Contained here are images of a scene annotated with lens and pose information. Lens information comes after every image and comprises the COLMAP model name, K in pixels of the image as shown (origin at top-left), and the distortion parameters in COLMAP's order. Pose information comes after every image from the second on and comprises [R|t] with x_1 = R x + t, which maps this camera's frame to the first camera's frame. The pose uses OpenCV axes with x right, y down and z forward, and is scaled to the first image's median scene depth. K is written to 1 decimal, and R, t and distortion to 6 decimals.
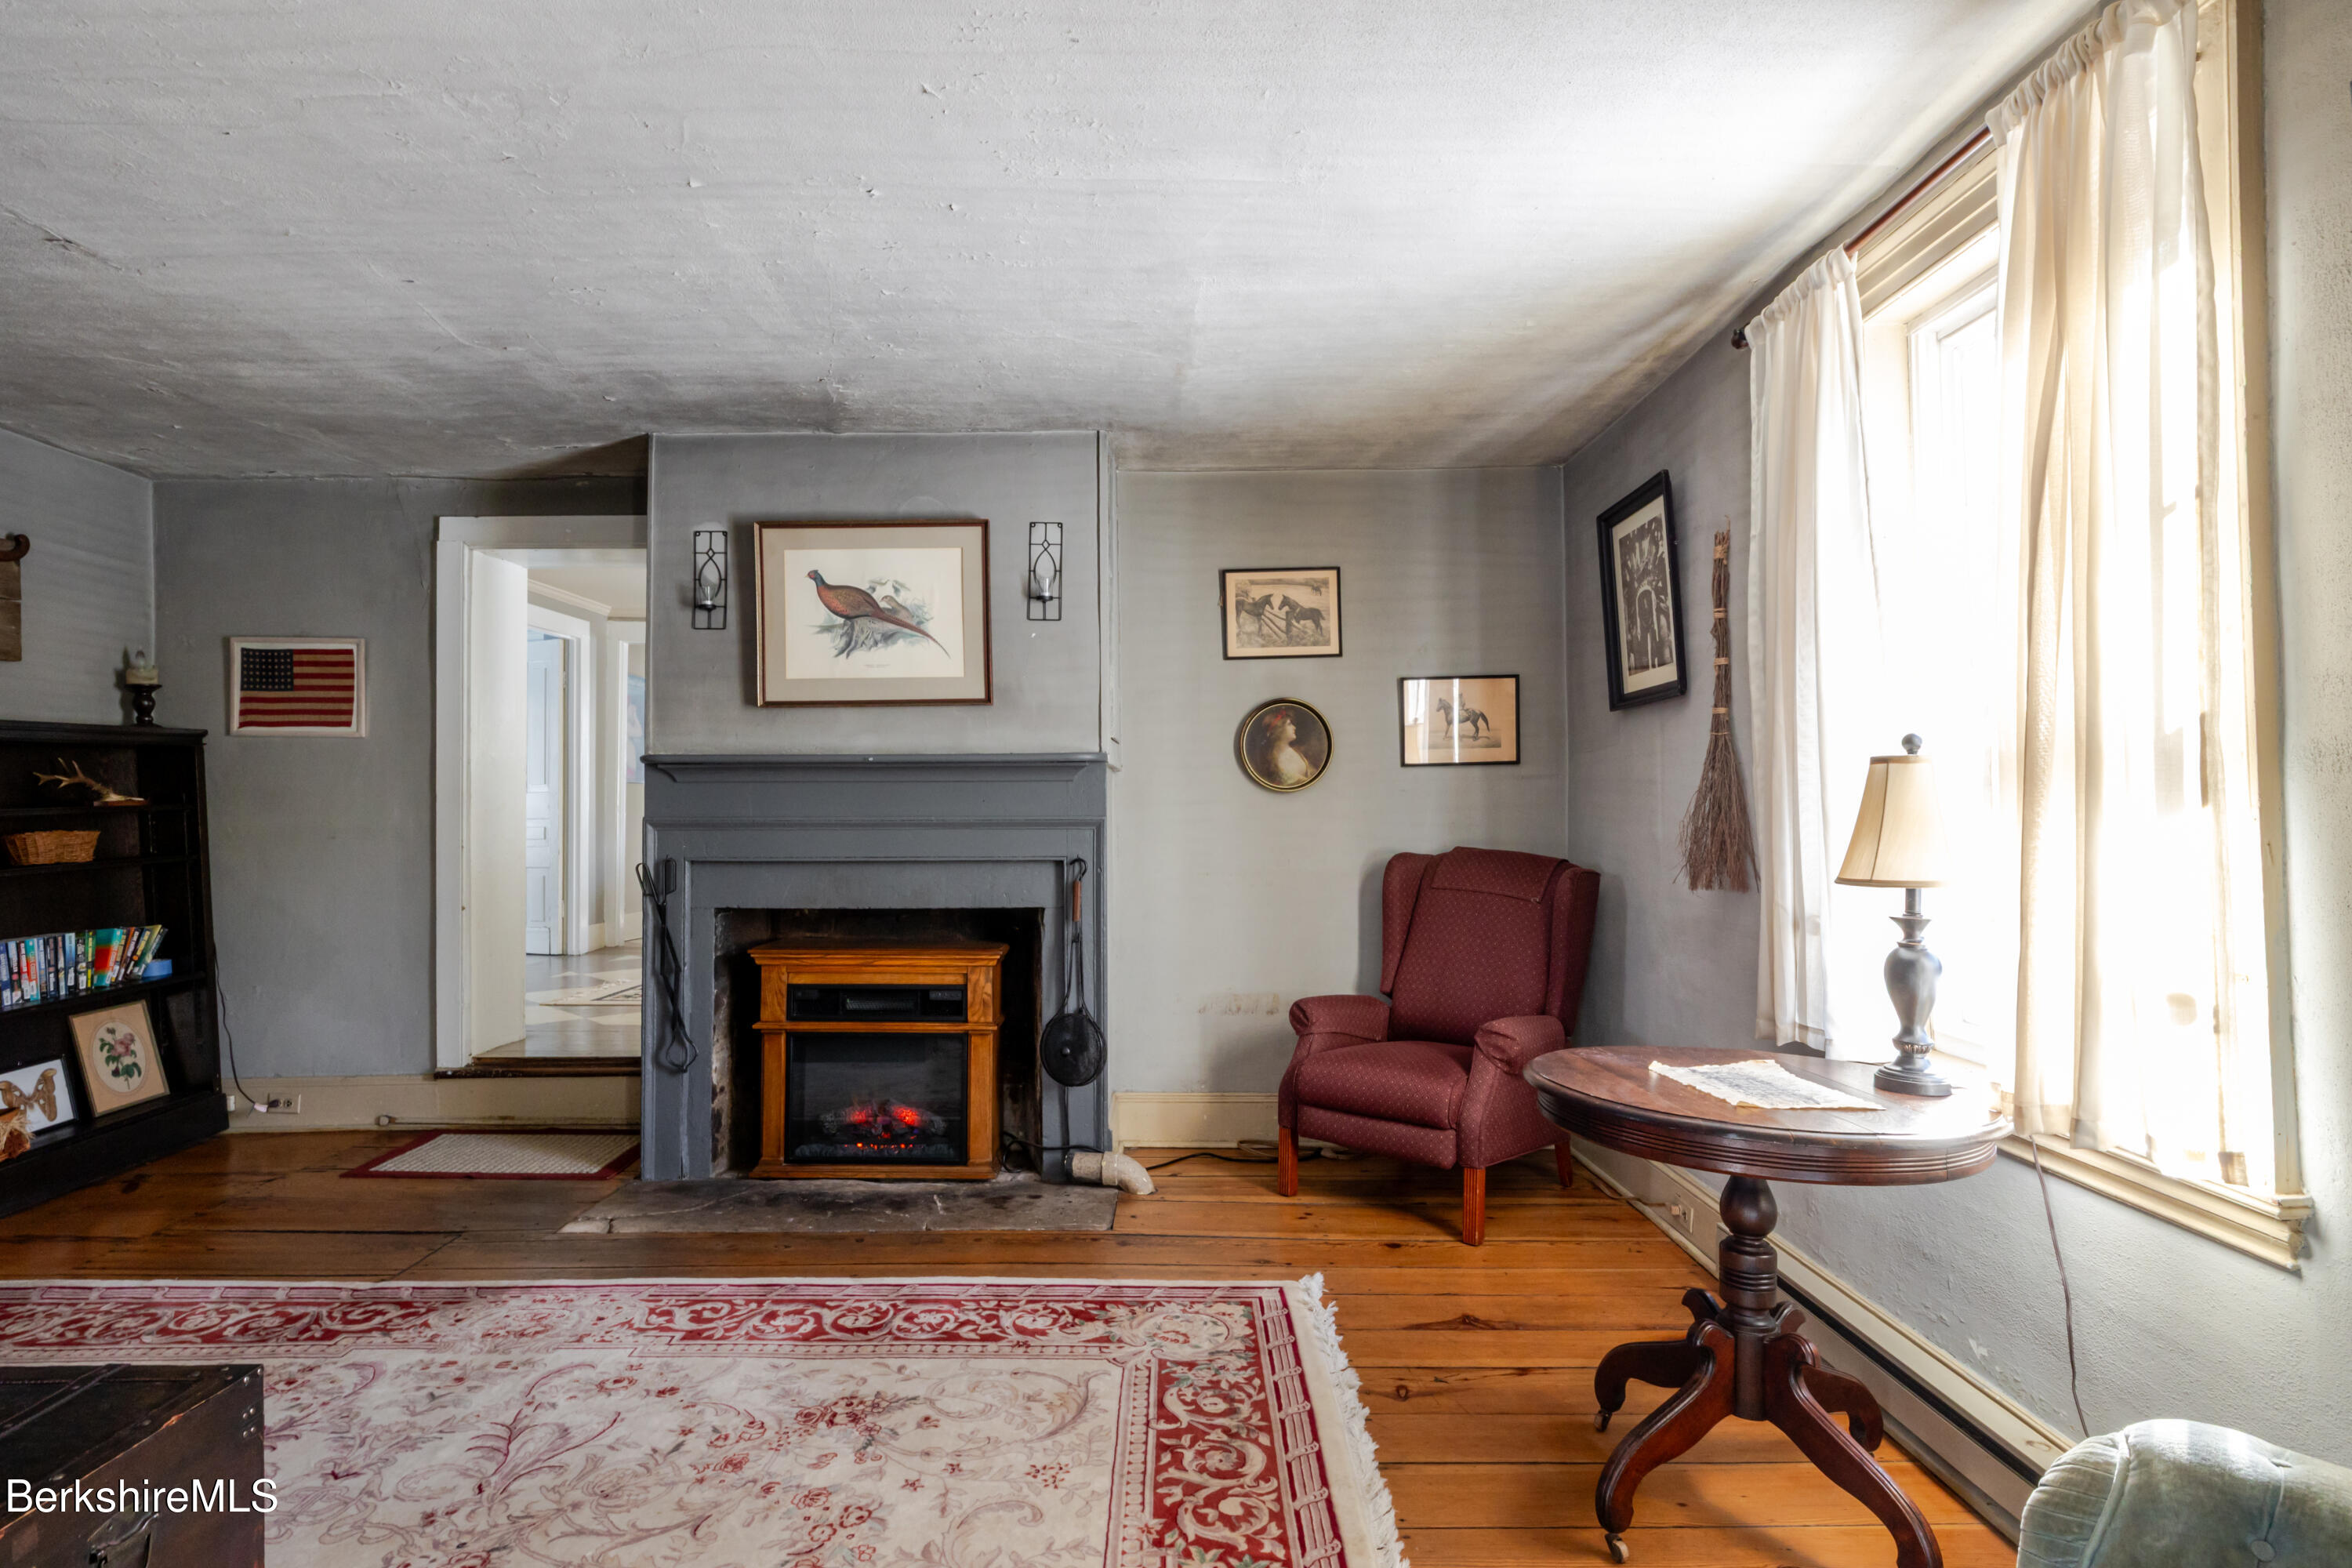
lens RADIAL K [[1217.8, 0, 1176.3], [0, 1217.8, 789.6], [0, 0, 1]] dist [-0.004504, -0.000519]
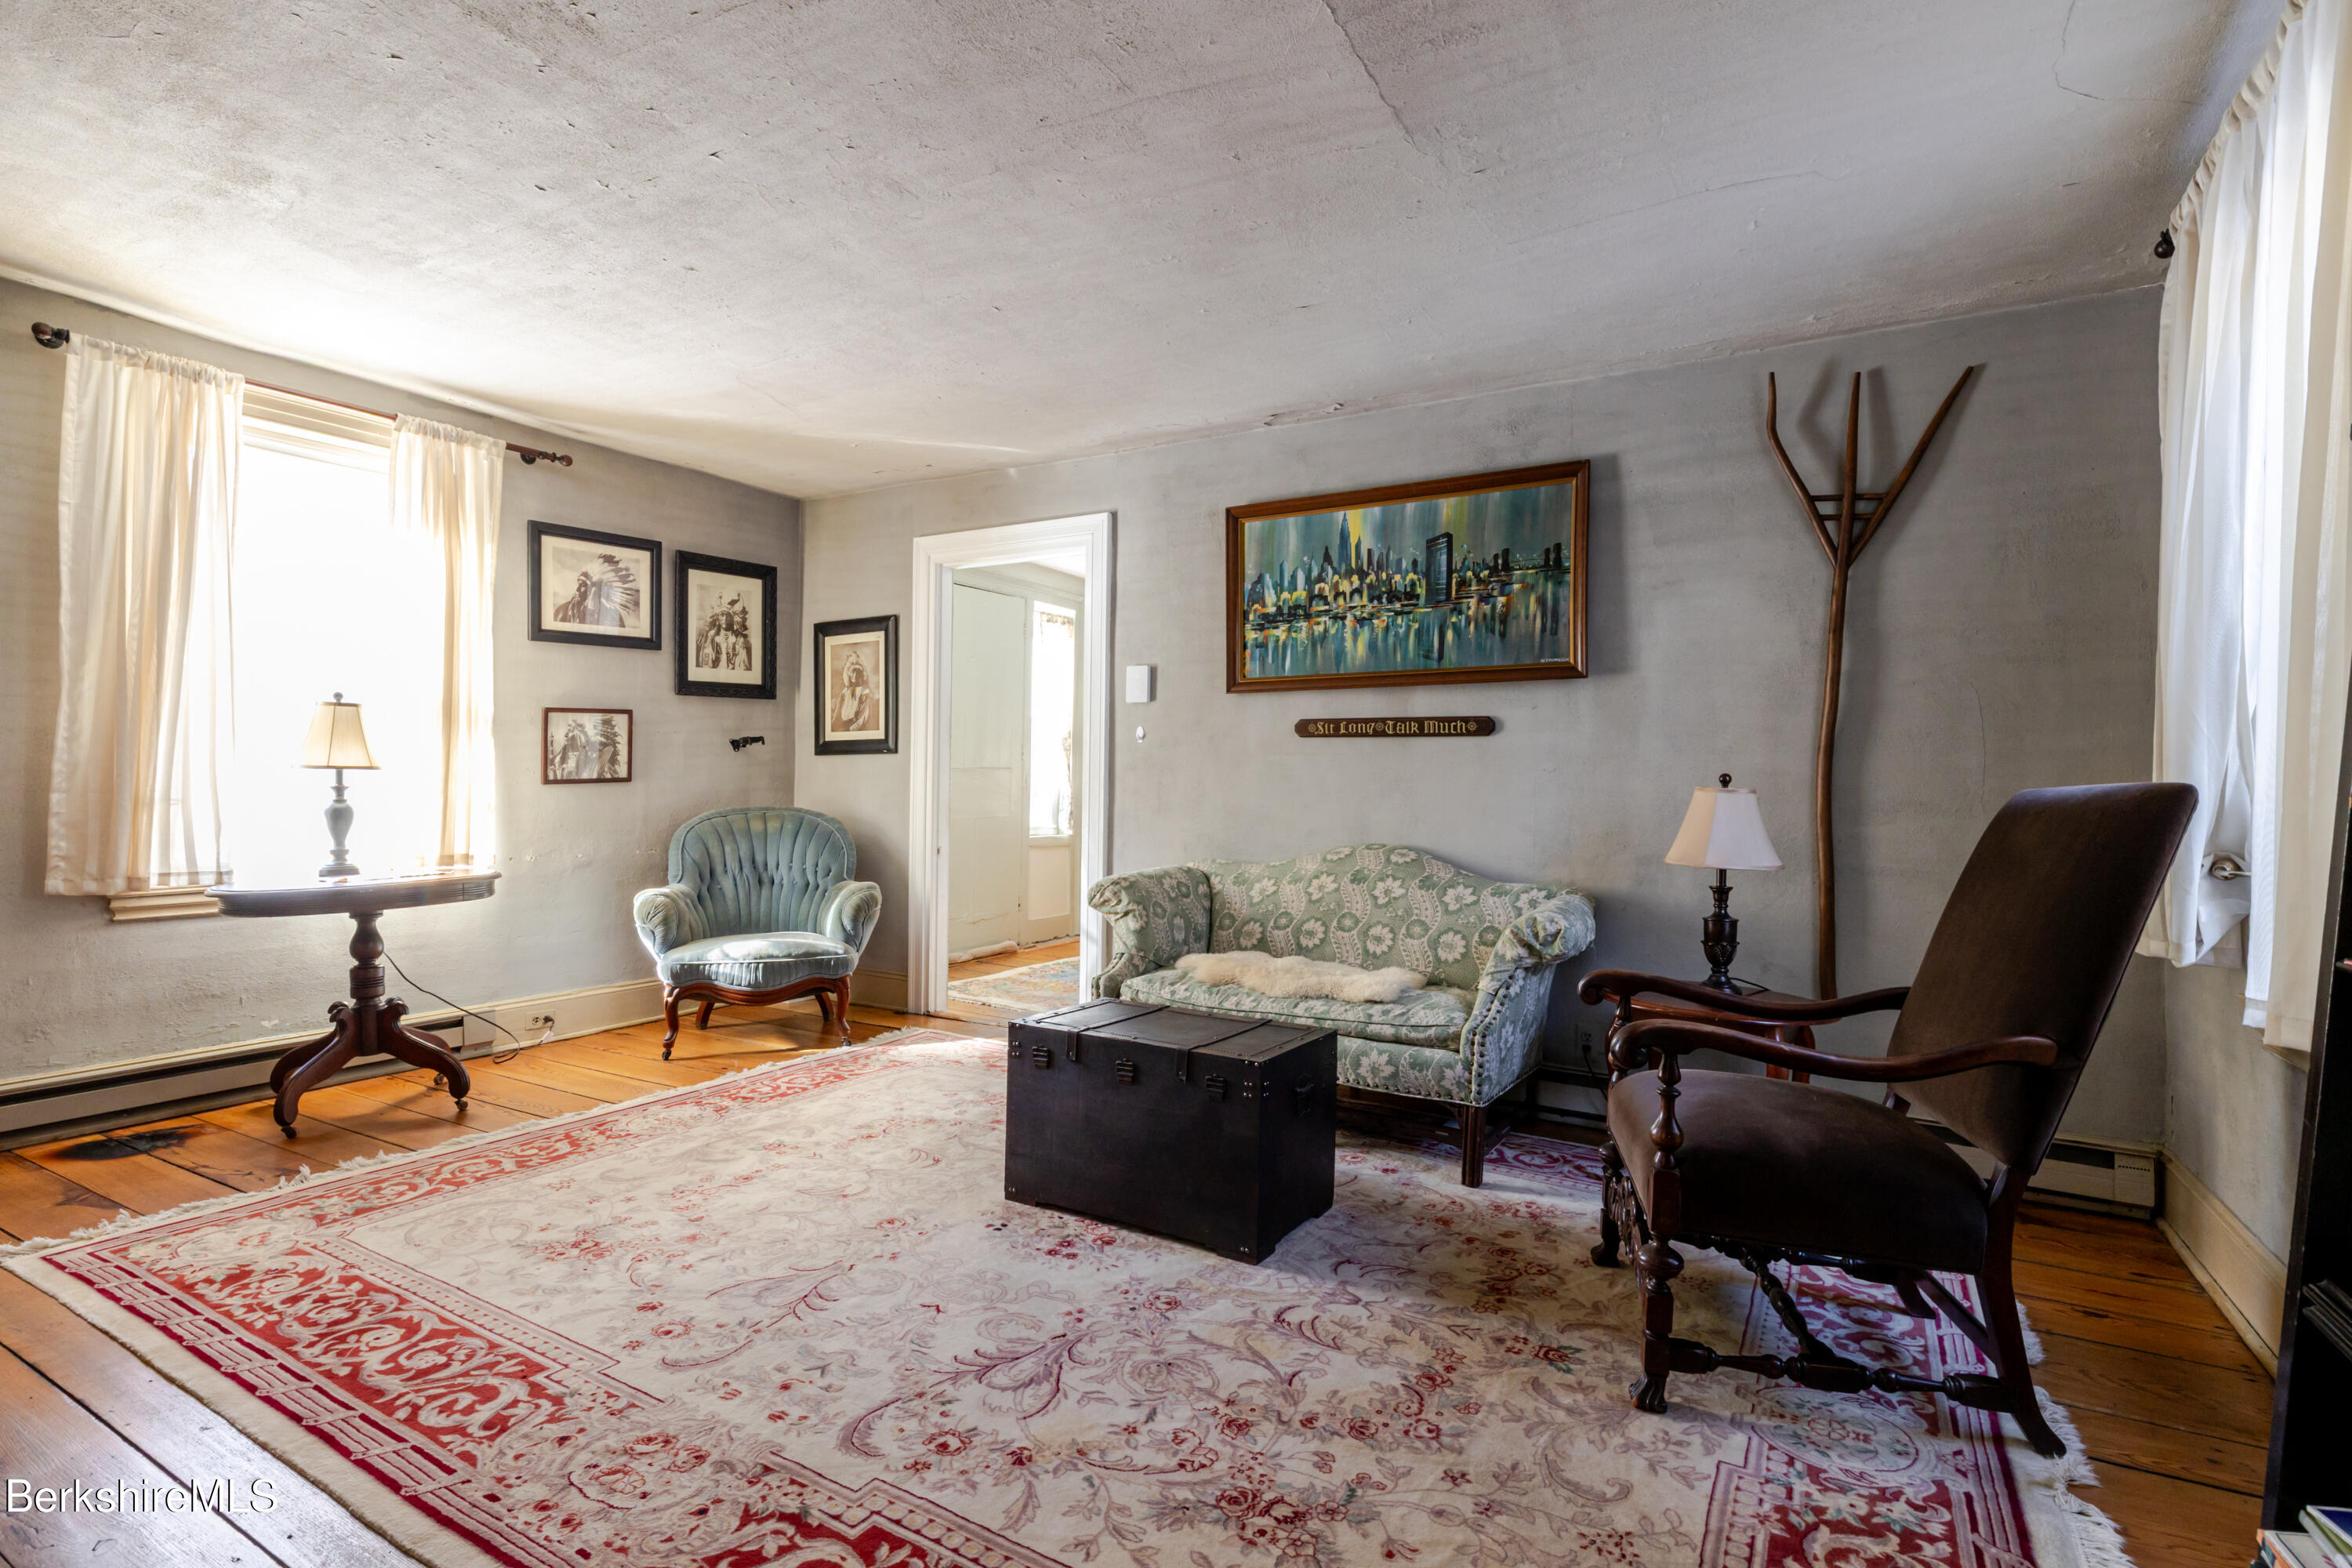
lens RADIAL K [[1125.2, 0, 1190.9], [0, 1125.2, 801.1], [0, 0, 1]] dist [-0.009643, -0.000359]
pose [[-0.863943, -0.012536, 0.503433, -1.065682], [-0.014608, 0.999893, -0.000171, 0.079443], [-0.503378, -0.007502, -0.864034, 1.347202]]
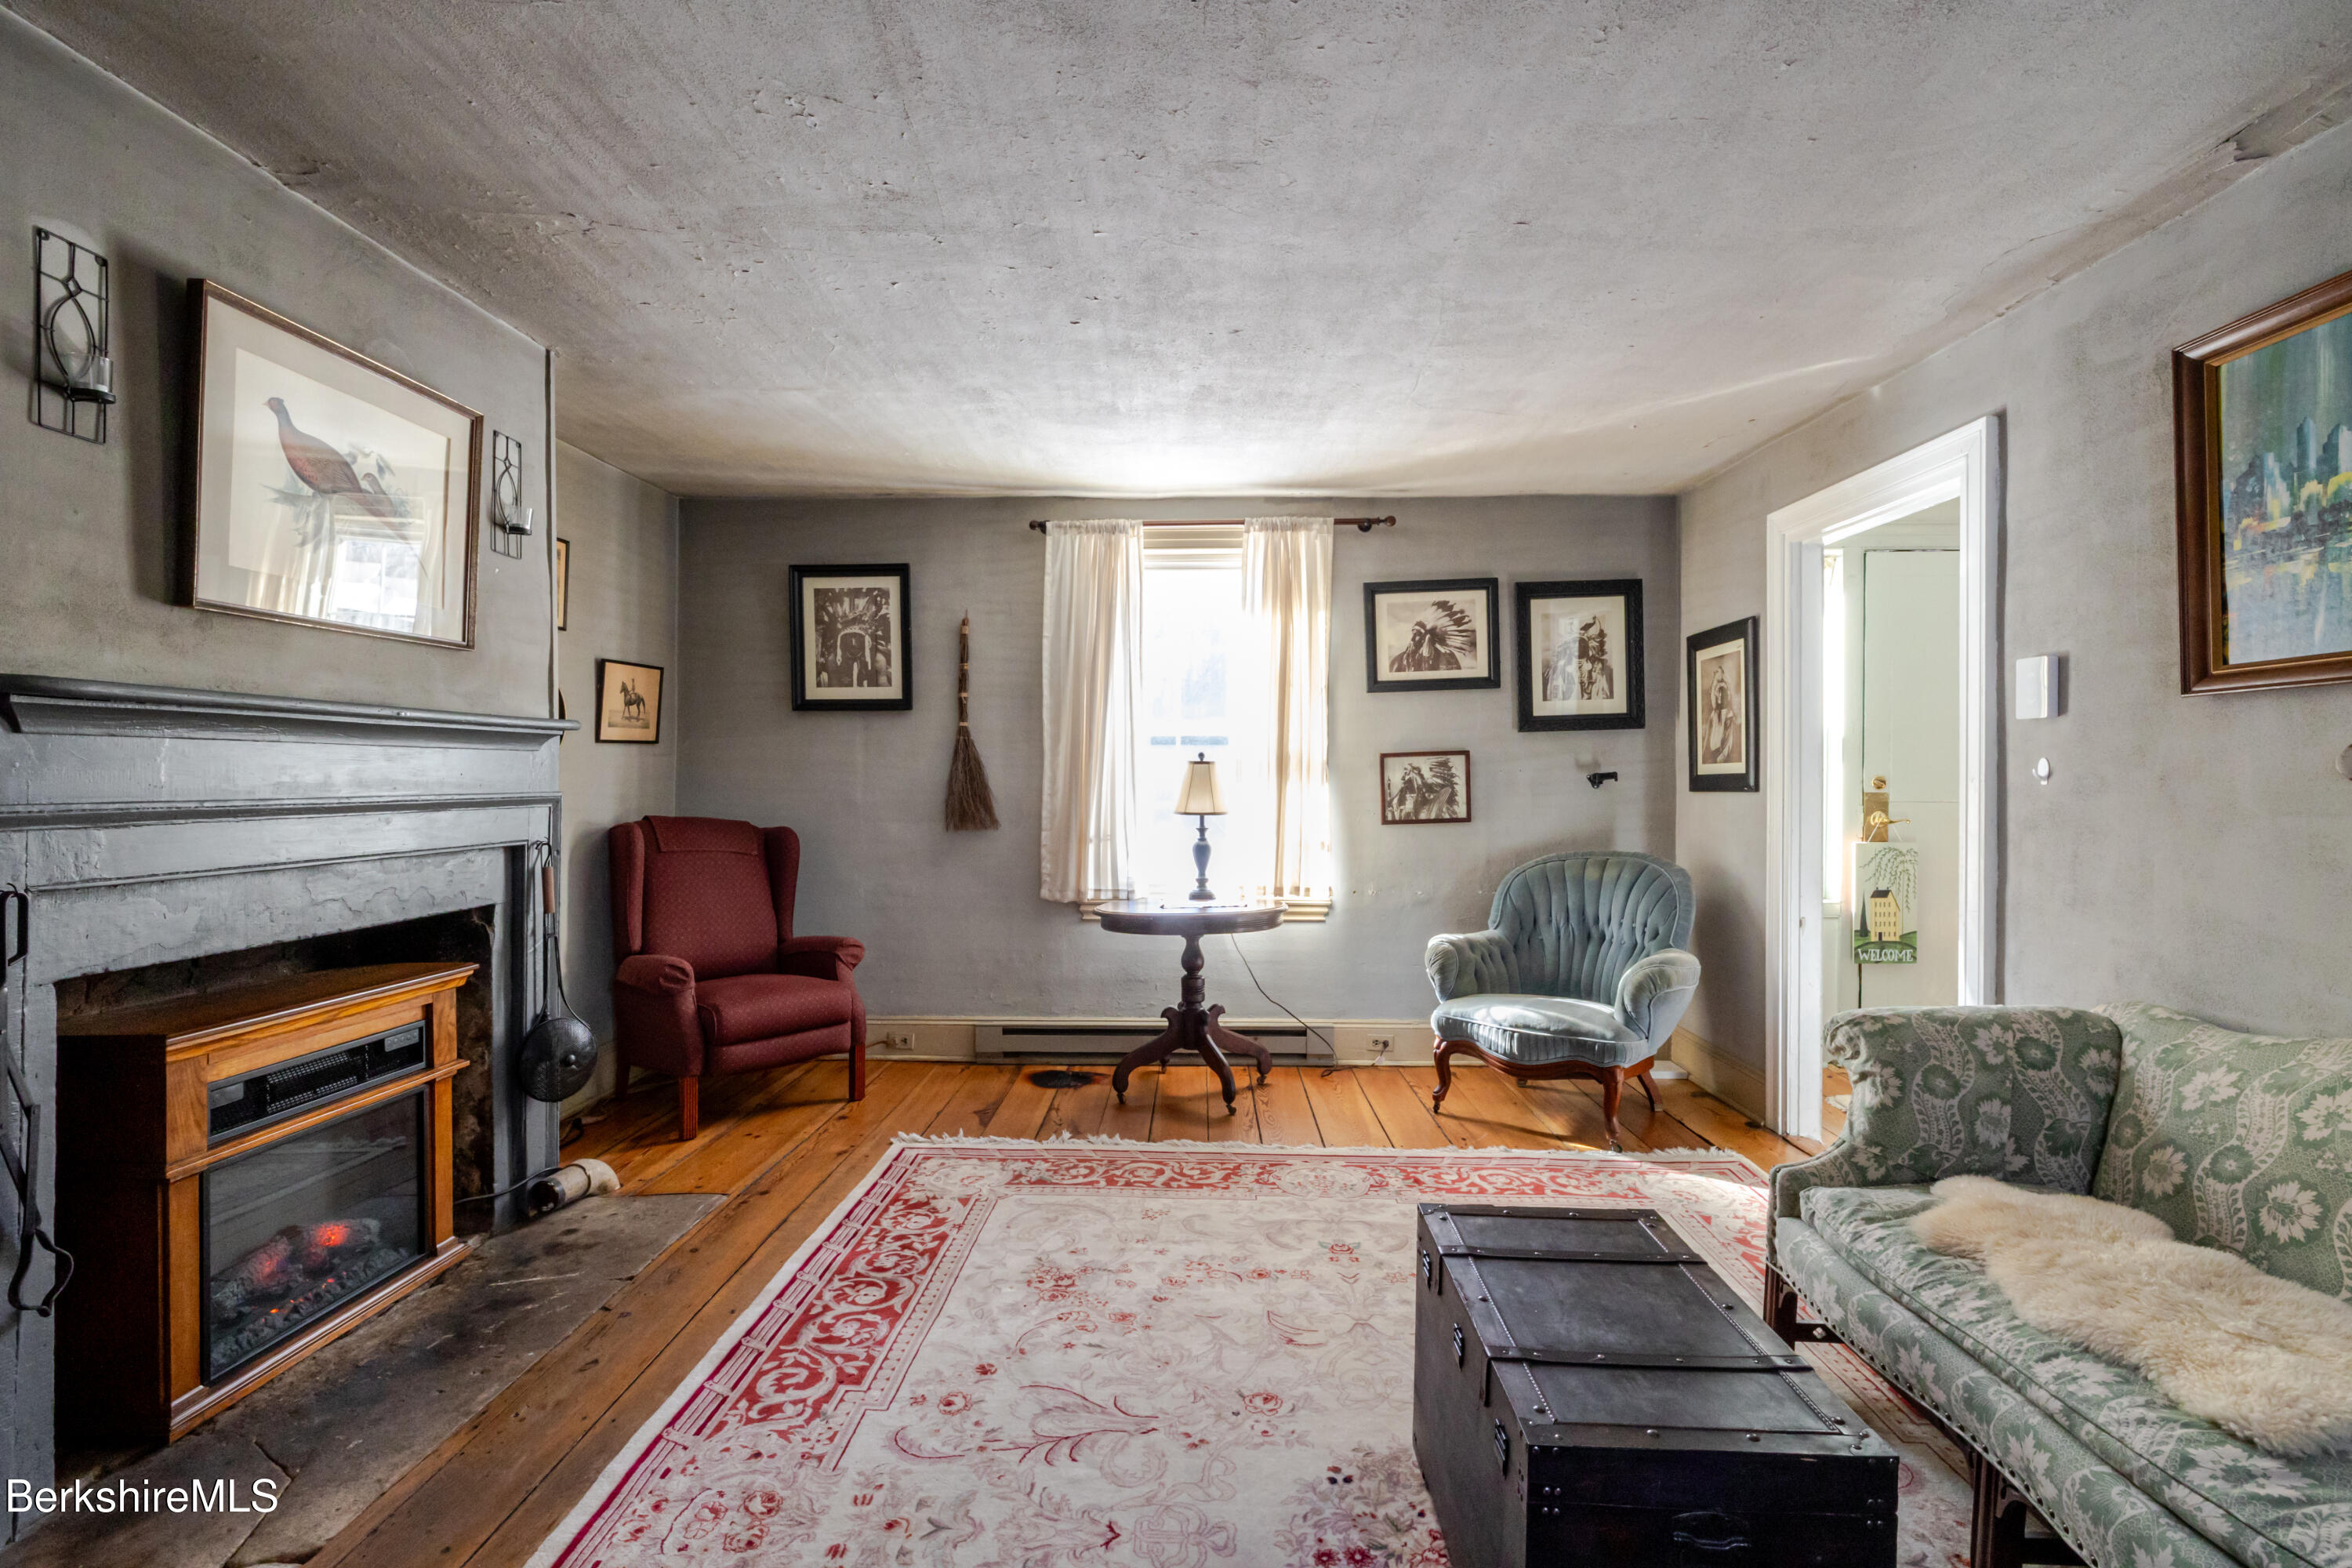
lens RADIAL K [[1081.2, 0, 1176.0], [0, 1081.2, 784.0], [0, 0, 1]] dist [-0.008139, 0.000099]
pose [[0.031080, -0.005079, 0.999504, -1.129114], [-0.017758, 0.999826, 0.005632, 0.005041], [-0.999359, -0.017925, 0.030985, 0.716838]]
